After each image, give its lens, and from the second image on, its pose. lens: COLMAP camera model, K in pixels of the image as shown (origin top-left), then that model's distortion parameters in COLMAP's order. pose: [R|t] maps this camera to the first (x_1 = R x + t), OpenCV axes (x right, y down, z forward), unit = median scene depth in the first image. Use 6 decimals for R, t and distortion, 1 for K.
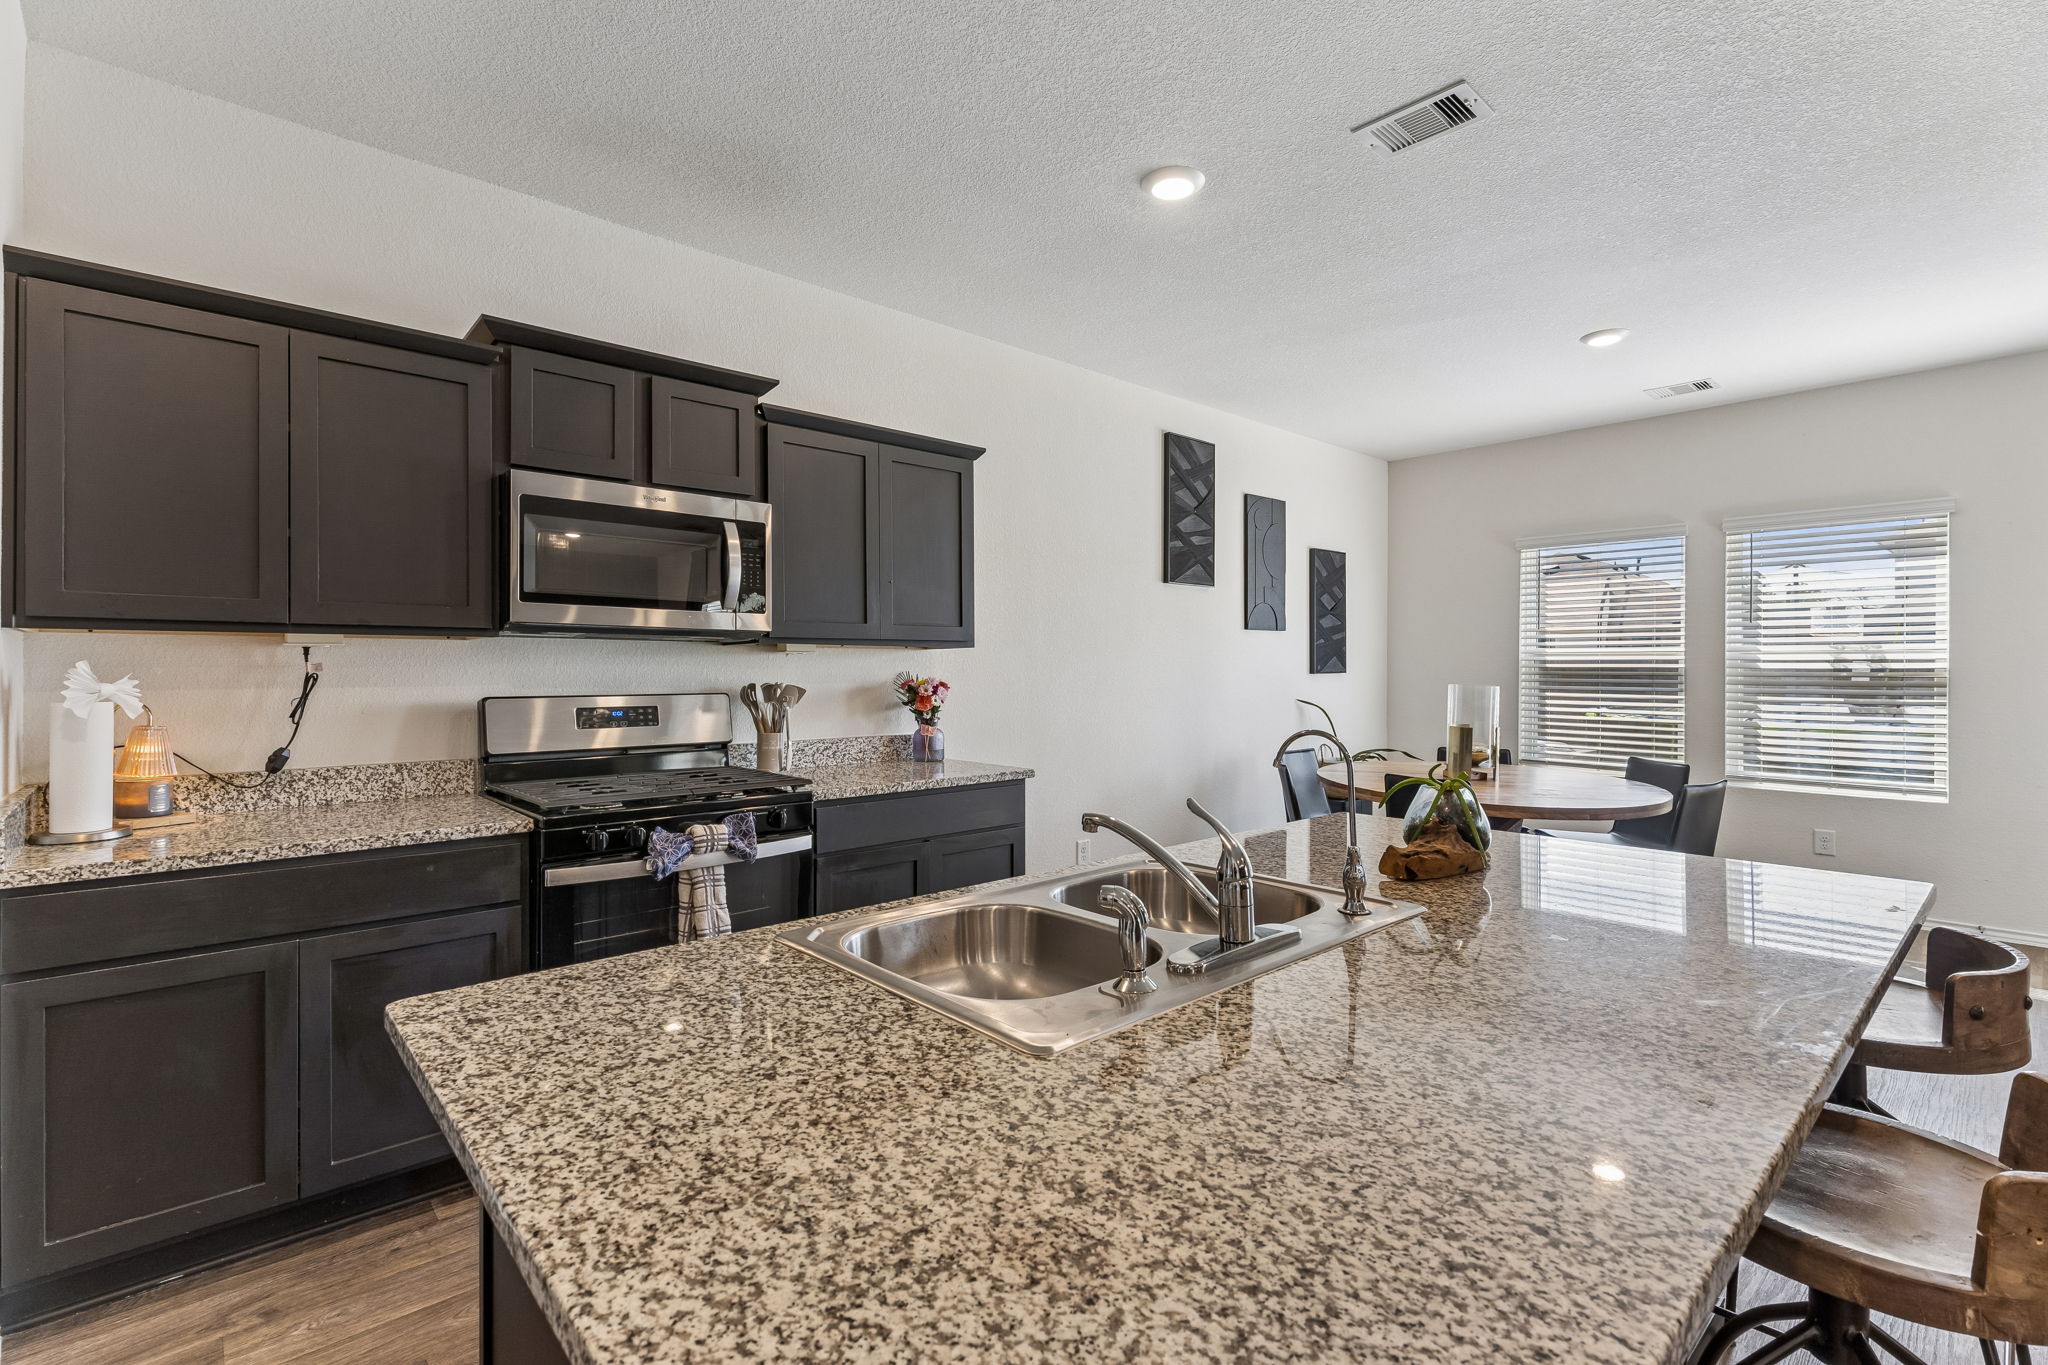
lens RADIAL K [[931.6, 0, 1021.7], [0, 931.6, 672.4], [0, 0, 1]] dist [0.008760, -0.002901]
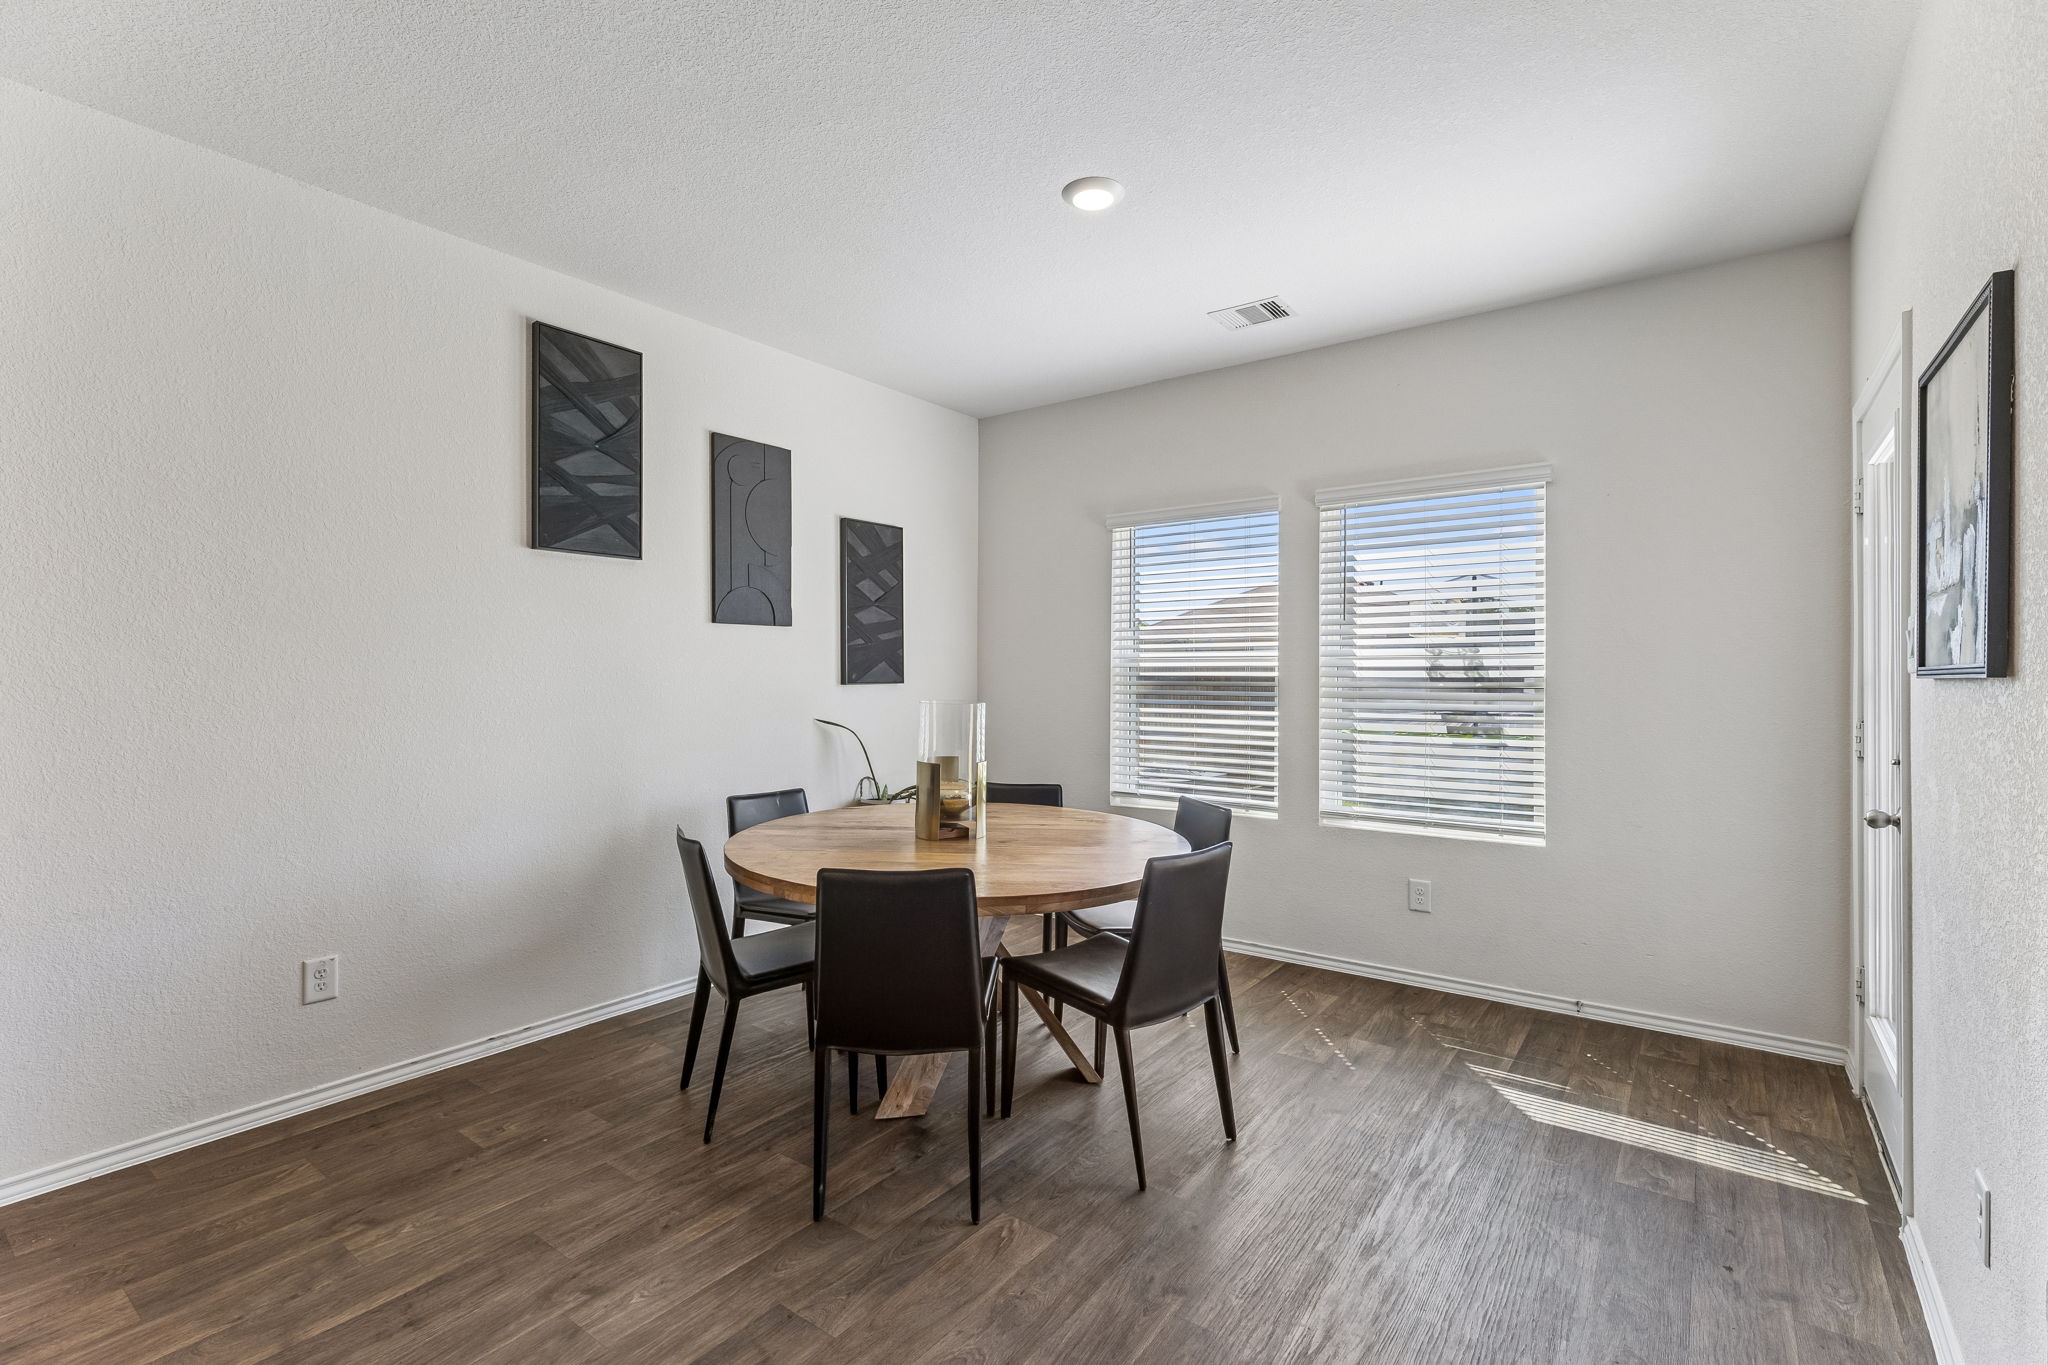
lens RADIAL K [[931.6, 0, 1007.6], [0, 931.6, 696.4], [0, 0, 1]] dist [0.008760, -0.002901]
pose [[0.984822, -0.001899, 0.173558, 0.562266], [-0.000629, 0.999895, 0.014507, 0.000780], [-0.173567, -0.014396, 0.984717, 0.419243]]
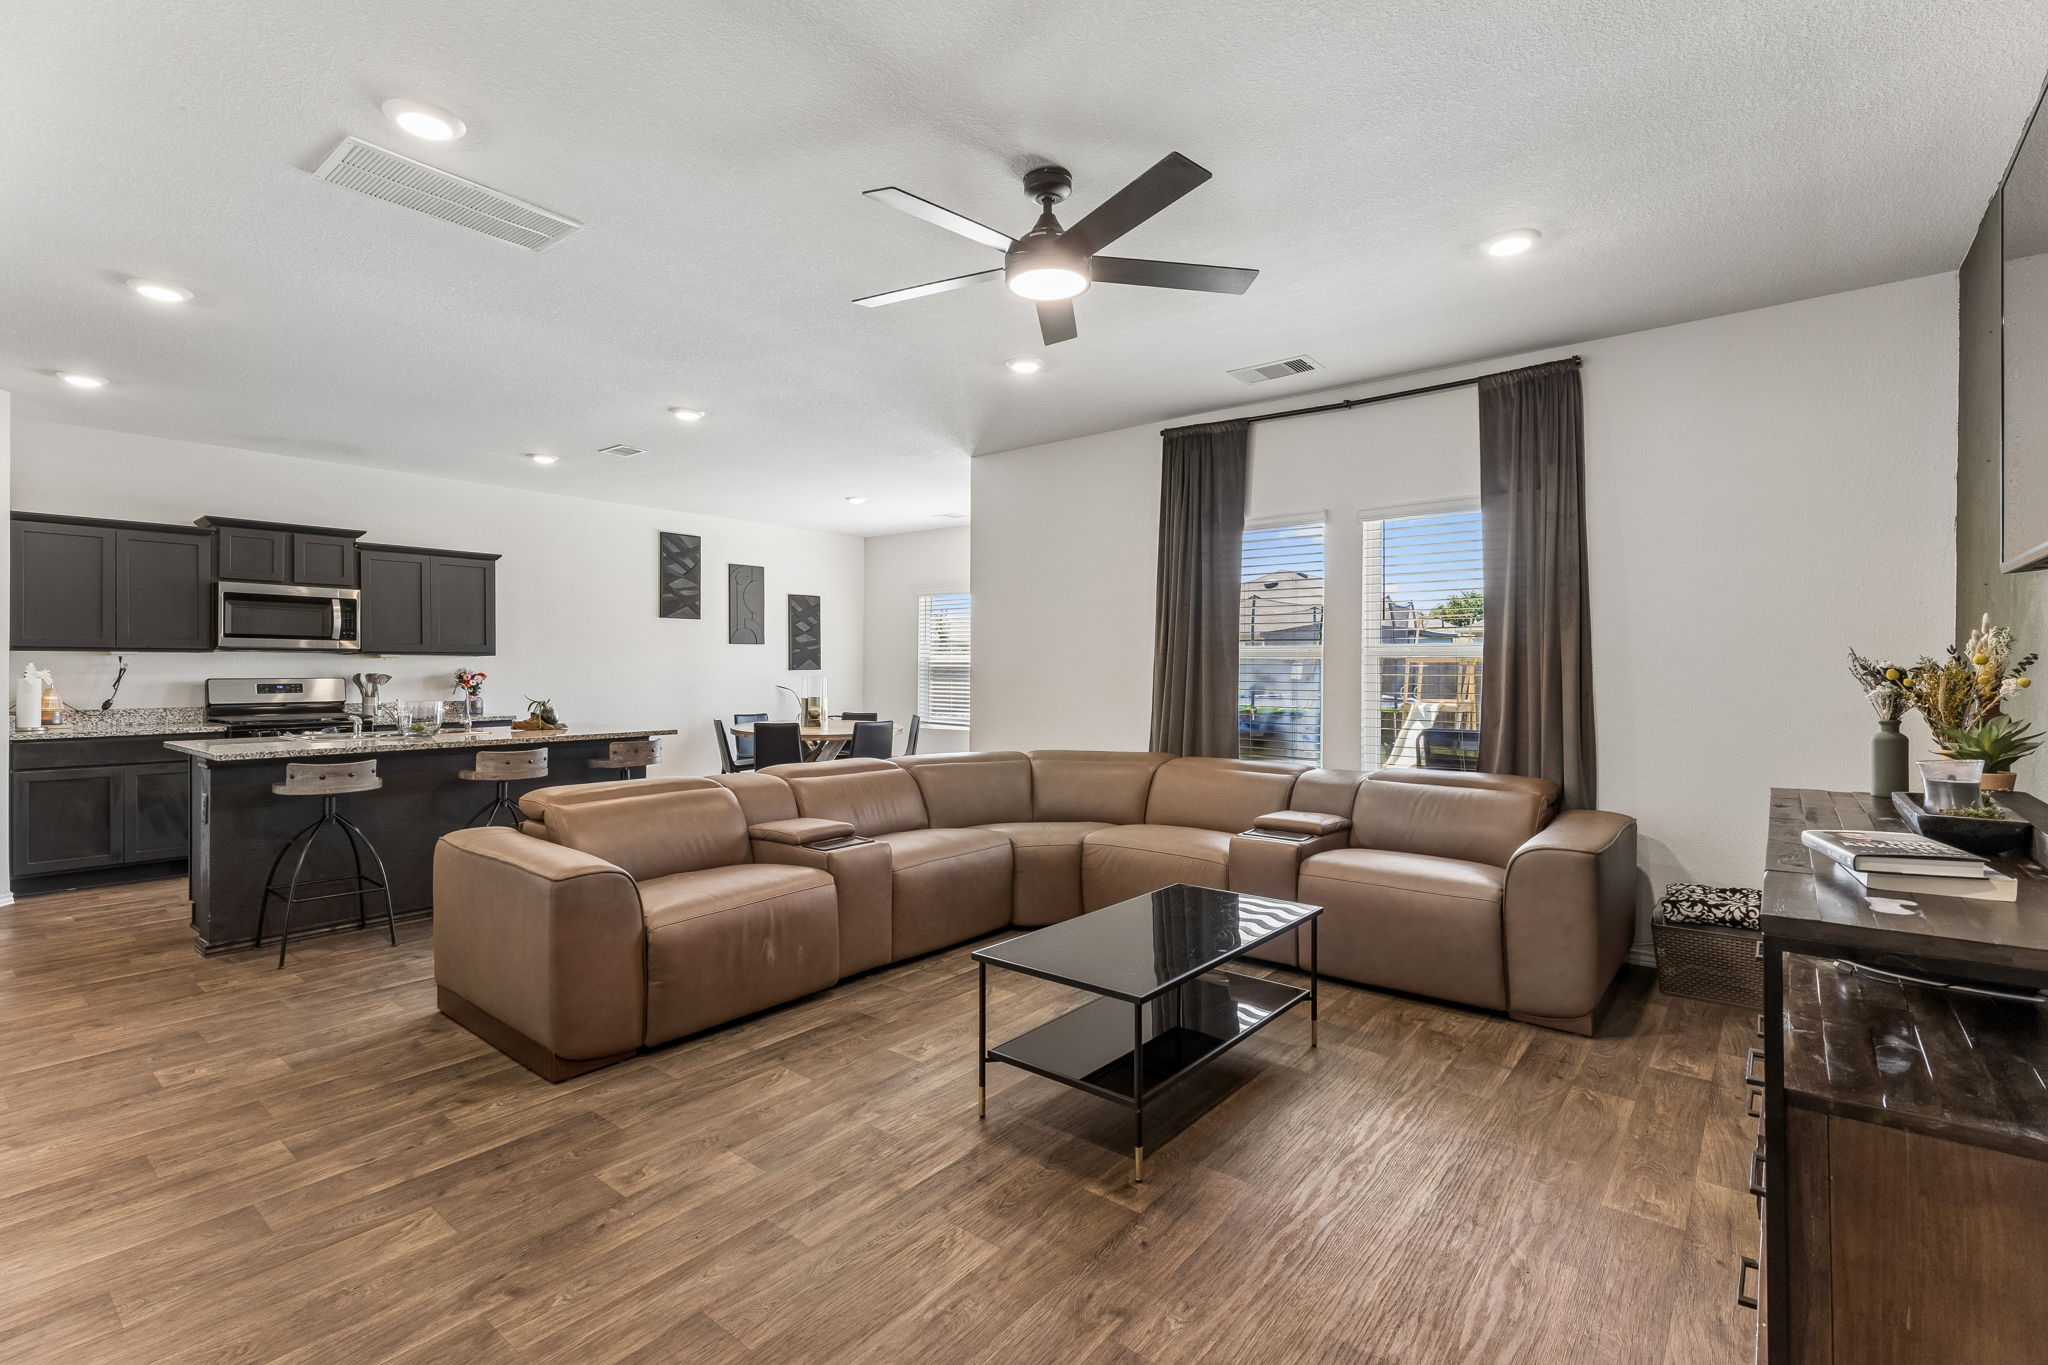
lens RADIAL K [[931.6, 0, 1018.4], [0, 931.6, 673.3], [0, 0, 1]] dist [0.008760, -0.002901]
pose [[0.987531, 0.000503, 0.157422, 0.816865], [-0.000821, 0.999998, 0.001953, 0.006149], [-0.157421, -0.002058, 0.987529, -1.255584]]
